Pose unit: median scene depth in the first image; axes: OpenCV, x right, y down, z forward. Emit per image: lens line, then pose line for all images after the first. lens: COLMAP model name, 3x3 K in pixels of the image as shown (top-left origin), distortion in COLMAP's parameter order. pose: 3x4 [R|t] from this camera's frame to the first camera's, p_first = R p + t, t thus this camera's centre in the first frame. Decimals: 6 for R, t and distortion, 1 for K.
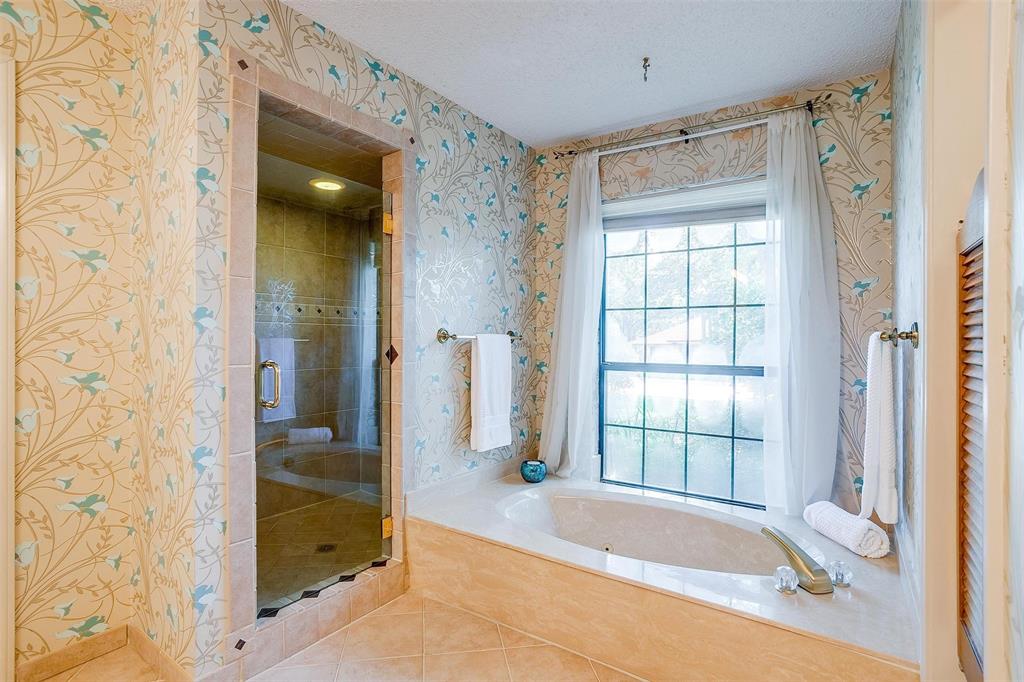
lens RADIAL K [[500.3, 0, 519.7], [0, 500.3, 341.5], [0, 0, 1]] dist [-0.039193, 0.020797]
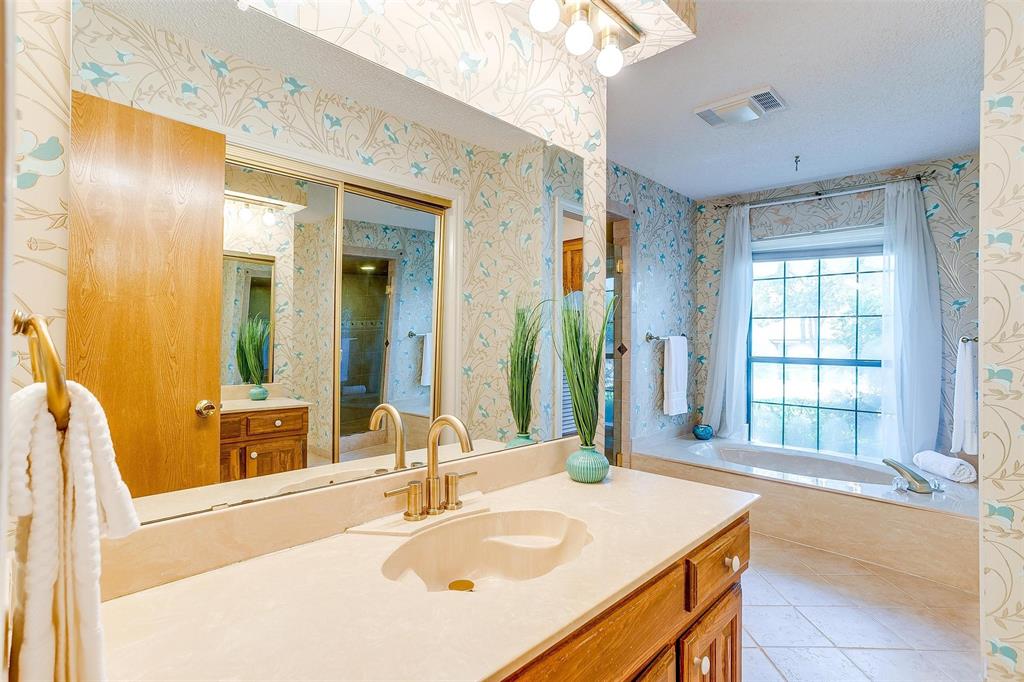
lens RADIAL K [[500.3, 0, 509.6], [0, 500.3, 337.3], [0, 0, 1]] dist [-0.039193, 0.020797]
pose [[0.985733, 0.004701, -0.168252, -0.305574], [-0.005053, 0.999986, -0.001664, -0.006992], [0.168242, 0.002490, 0.985743, -0.545364]]
